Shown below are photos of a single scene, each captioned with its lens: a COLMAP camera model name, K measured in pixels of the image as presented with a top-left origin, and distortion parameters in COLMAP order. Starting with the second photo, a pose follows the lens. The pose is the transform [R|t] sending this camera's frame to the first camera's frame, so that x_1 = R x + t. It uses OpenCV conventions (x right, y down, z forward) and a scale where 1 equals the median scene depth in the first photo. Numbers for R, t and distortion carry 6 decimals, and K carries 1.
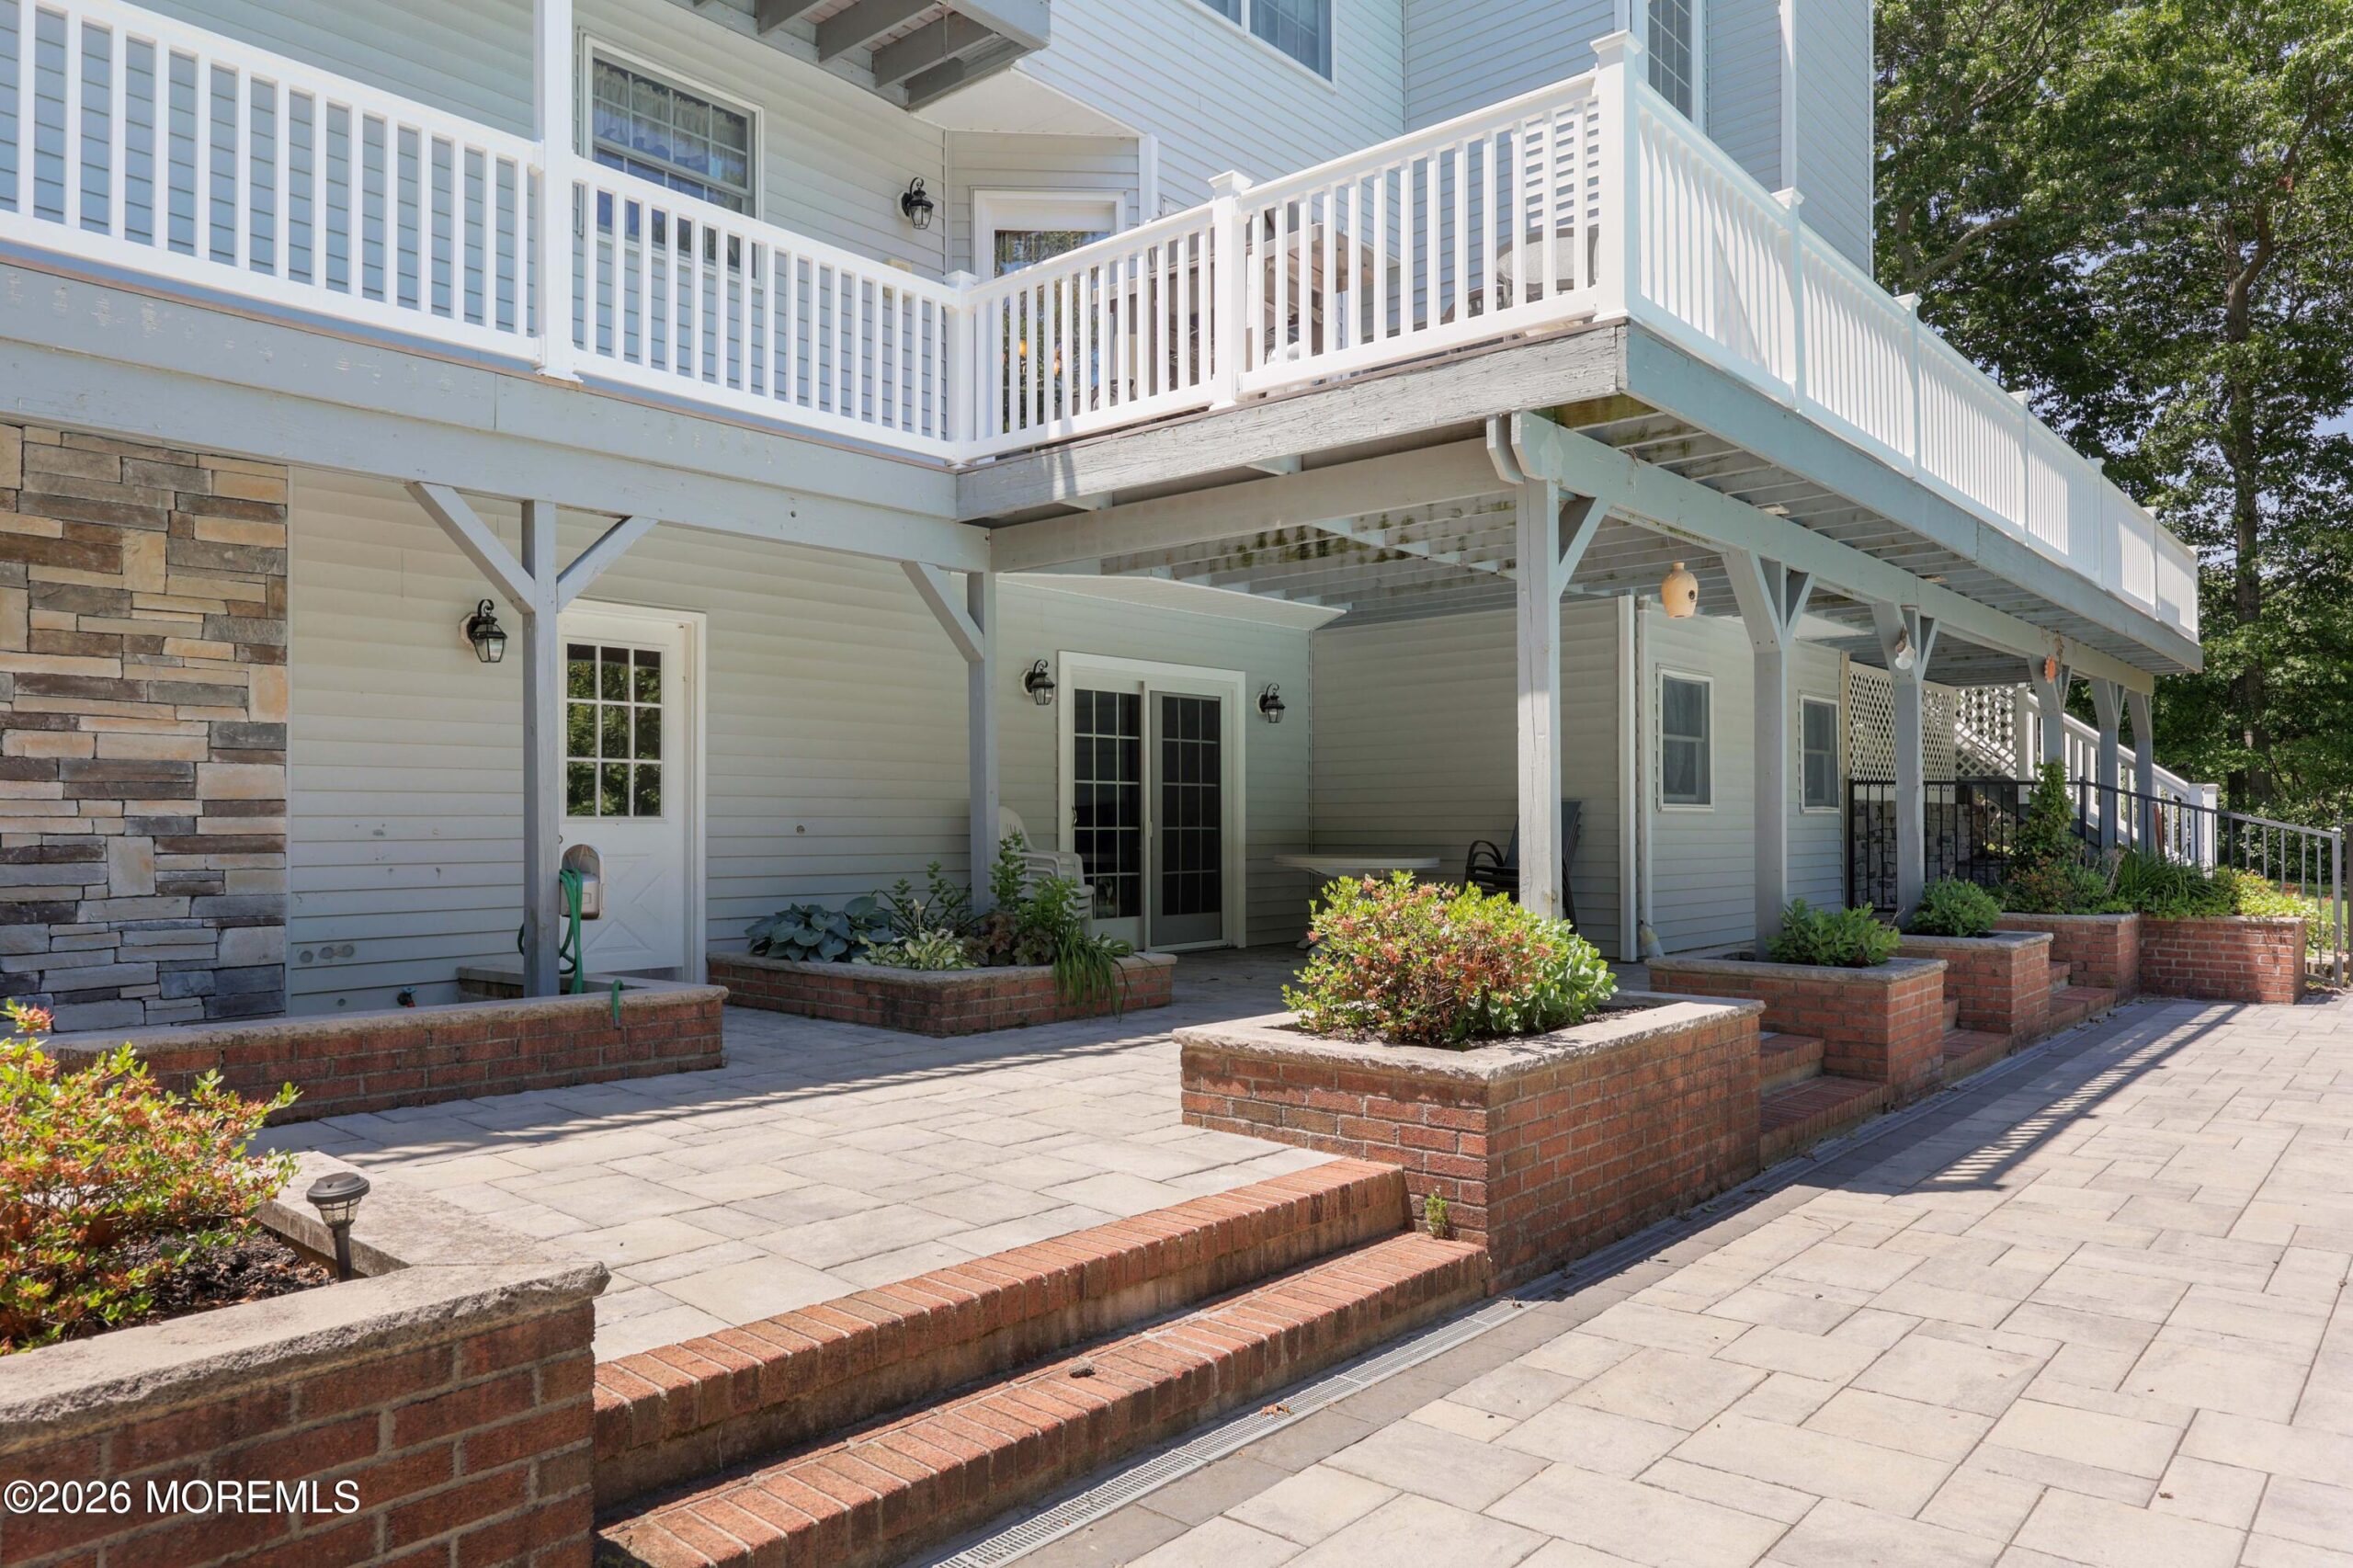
lens RADIAL K [[1525.9, 0, 1142.9], [0, 1525.9, 820.6], [0, 0, 1]] dist [0.002014, 0.001194]
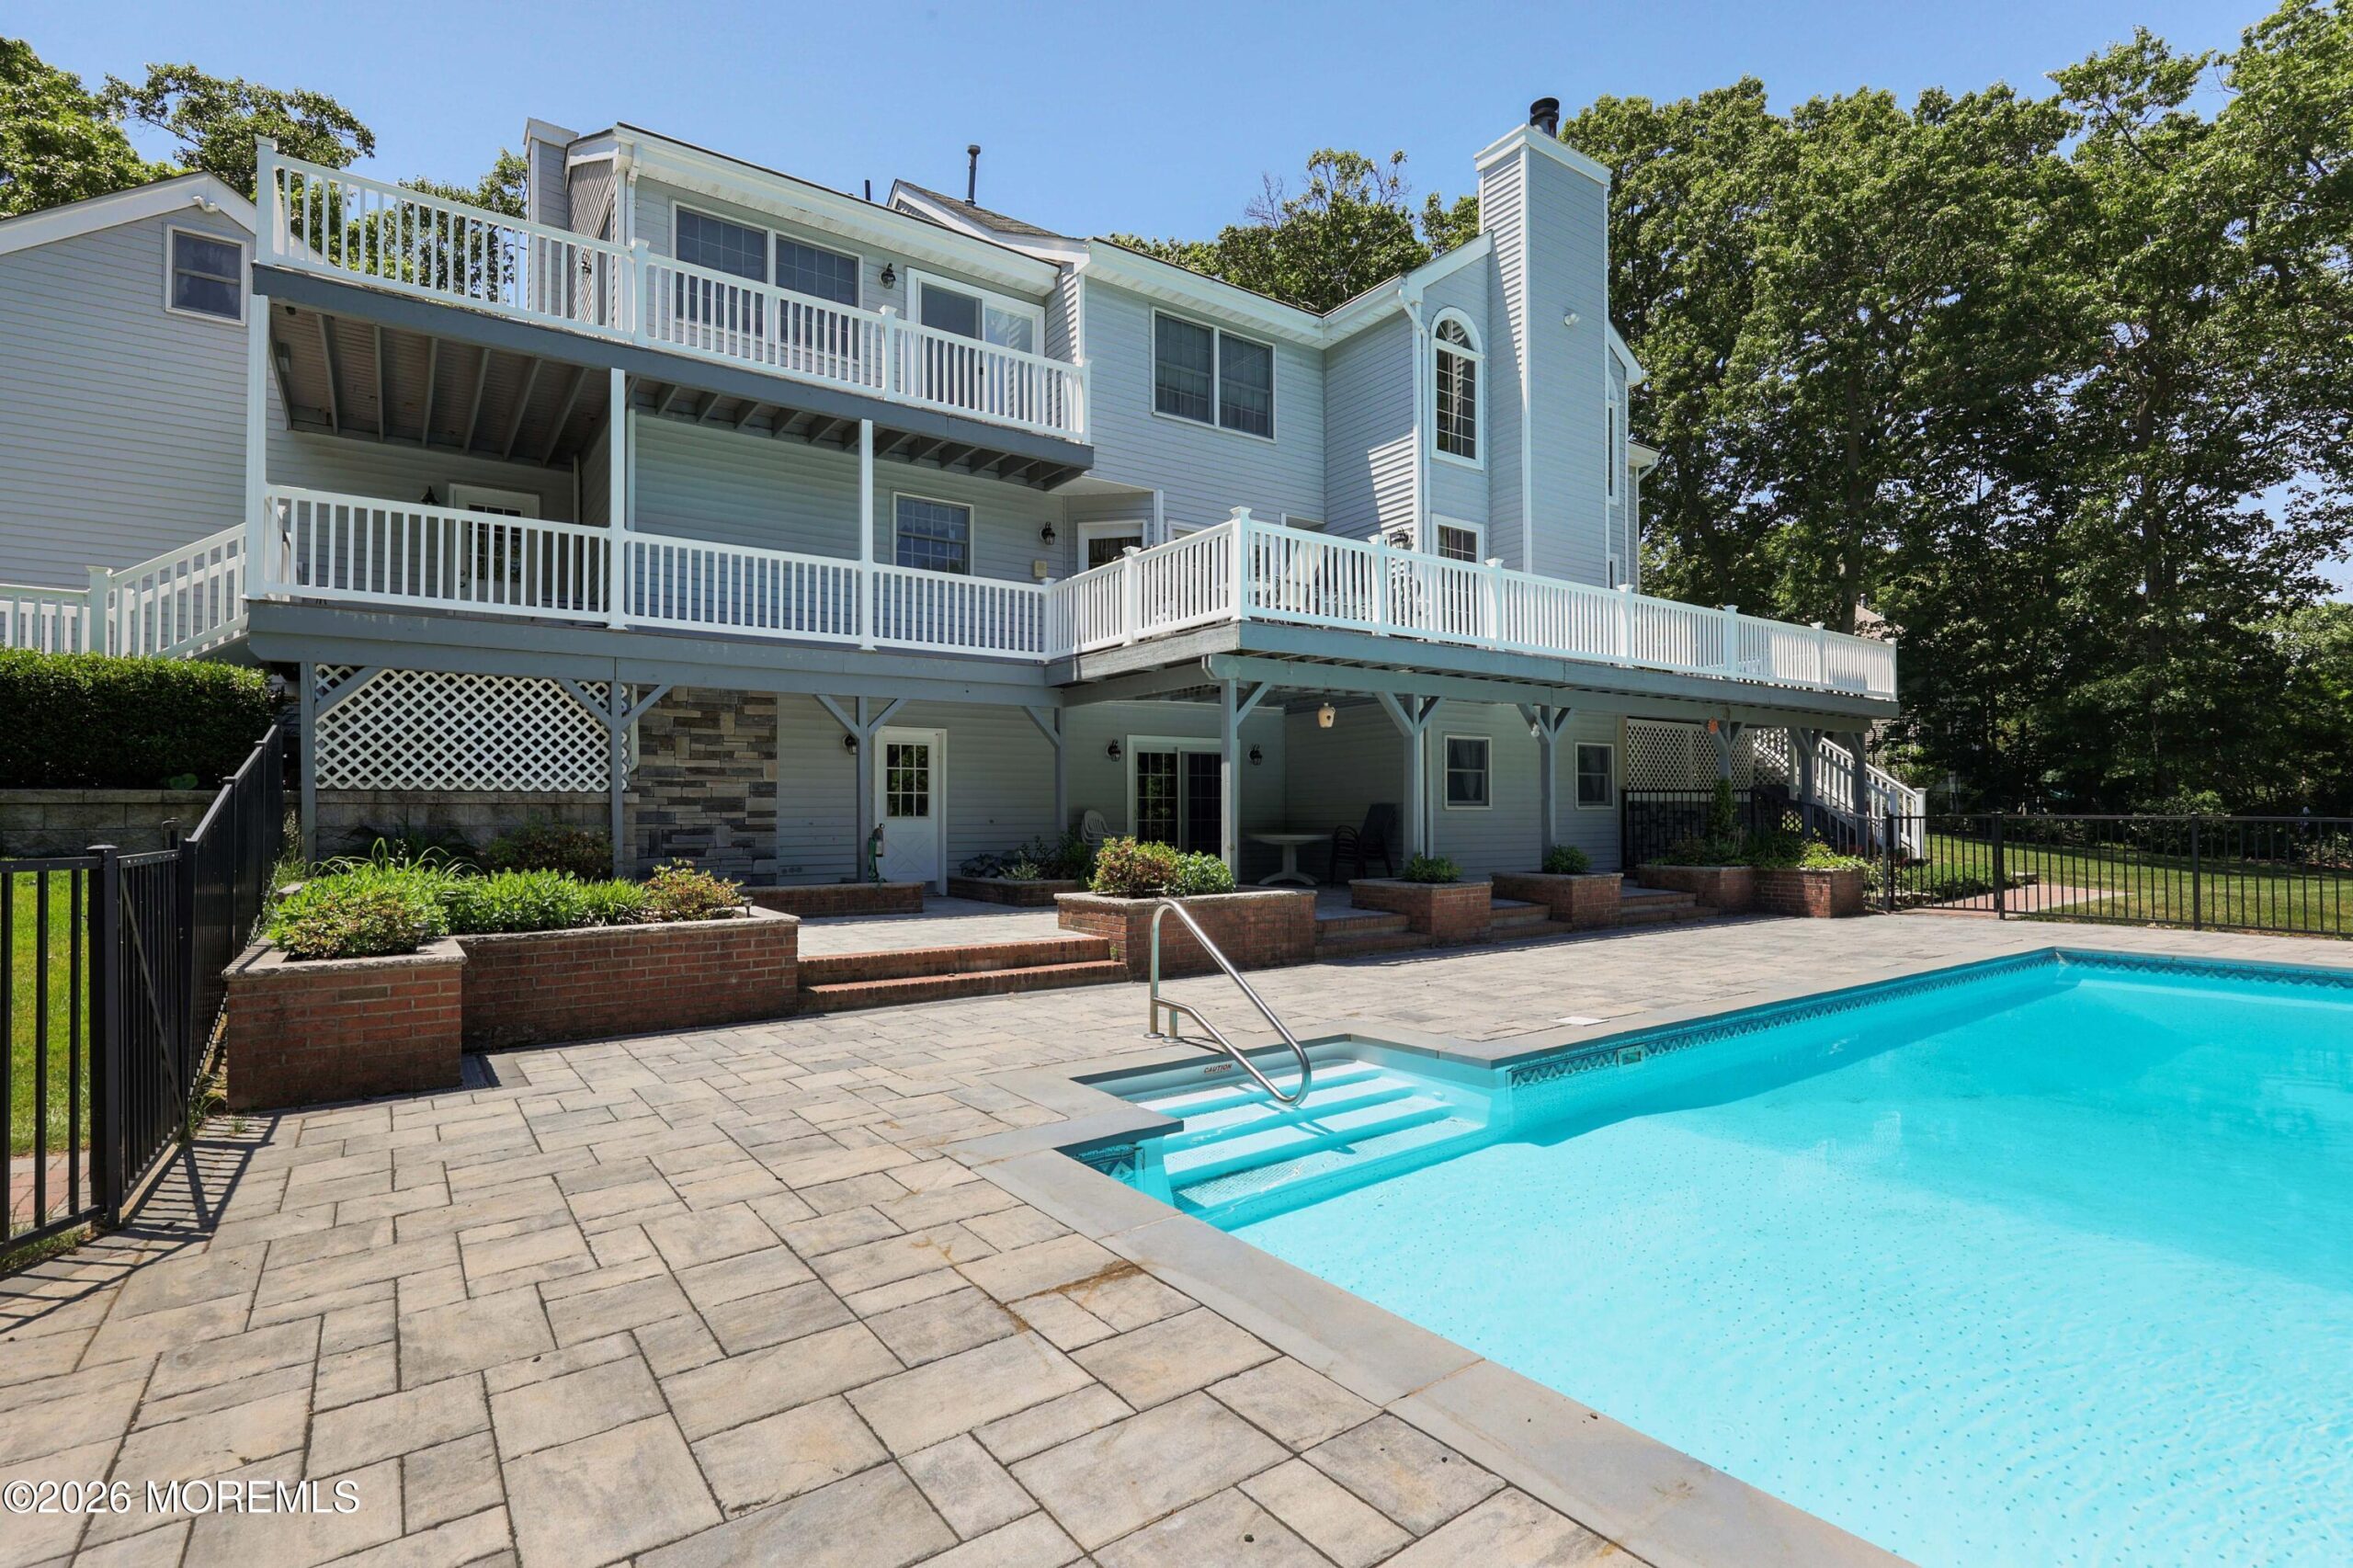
lens RADIAL K [[1111.1, 0, 1168.1], [0, 1111.1, 805.8], [0, 0, 1]] dist [0.001631, 0.000487]
pose [[0.974615, -0.007016, -0.223776, 0.516987], [0.005492, 0.999957, -0.007432, -0.004864], [0.223819, 0.006014, 0.974612, -0.703096]]
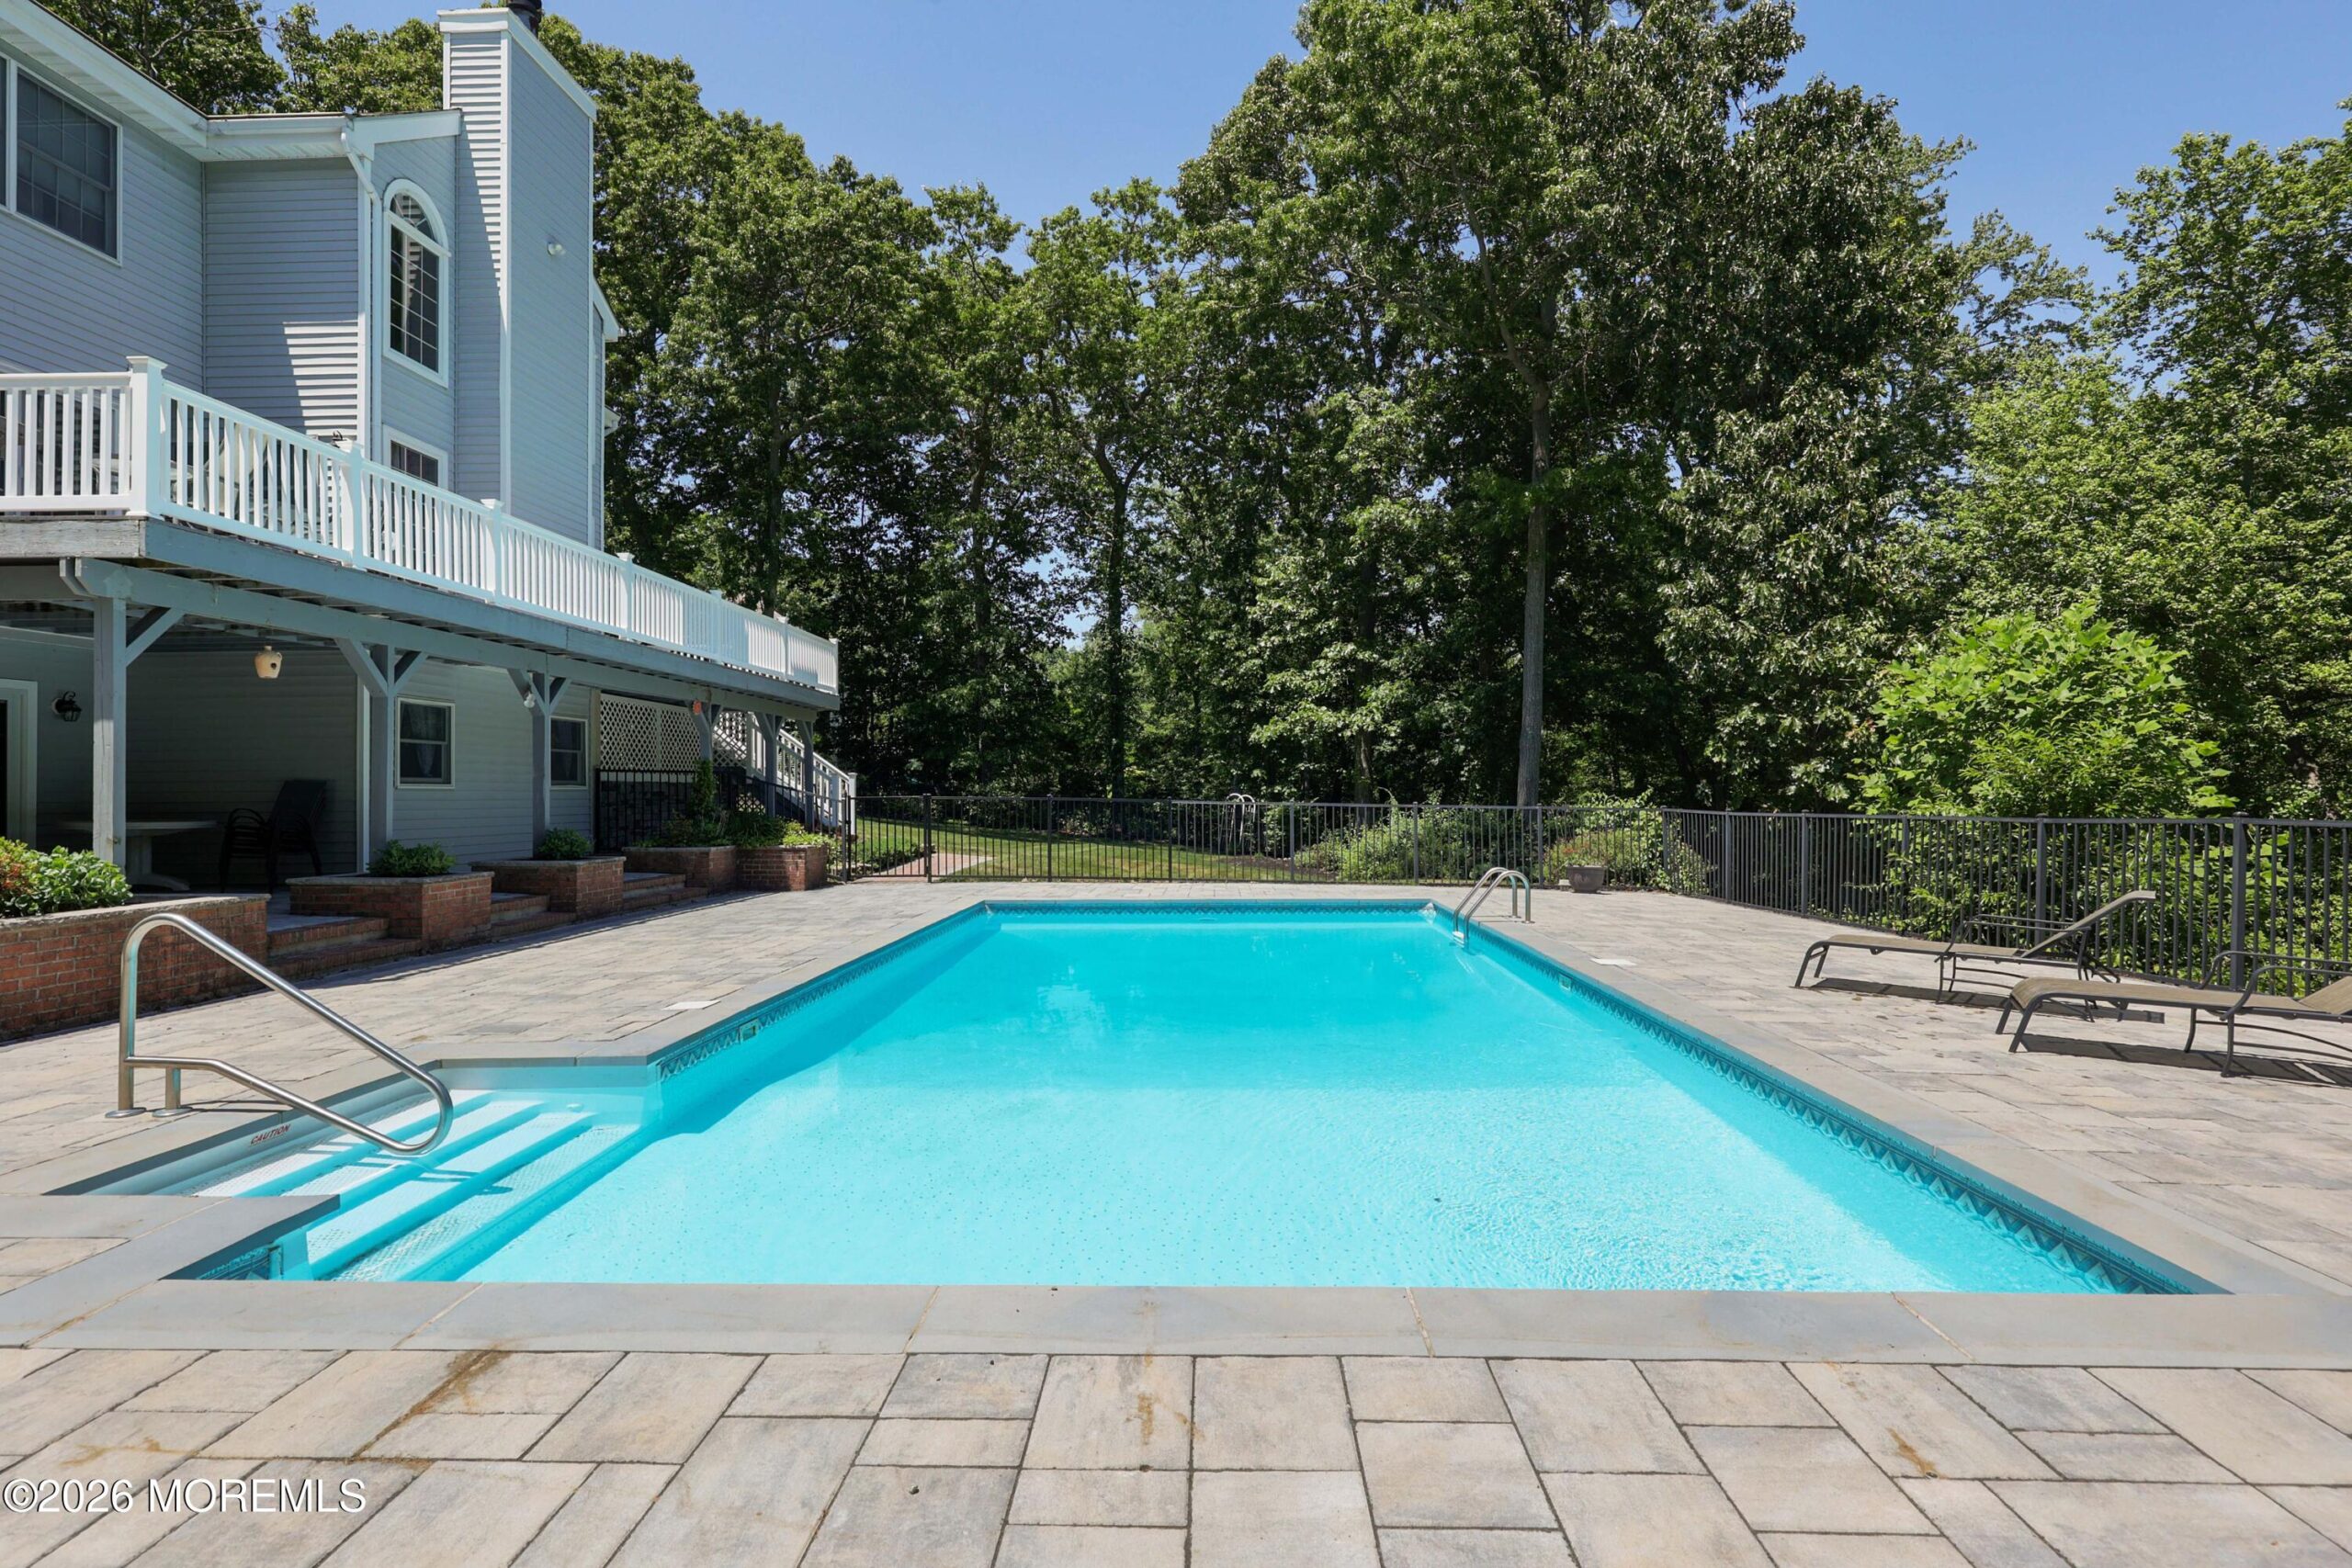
lens RADIAL K [[1159.3, 0, 1180.2], [0, 1159.3, 789.5], [0, 0, 1]] dist [0.000586, -0.000172]
pose [[0.765781, 0.000354, 0.643101, 0.313792], [0.001459, 0.999996, -0.002288, -0.002858], [-0.643099, 0.002691, 0.765778, -0.698487]]
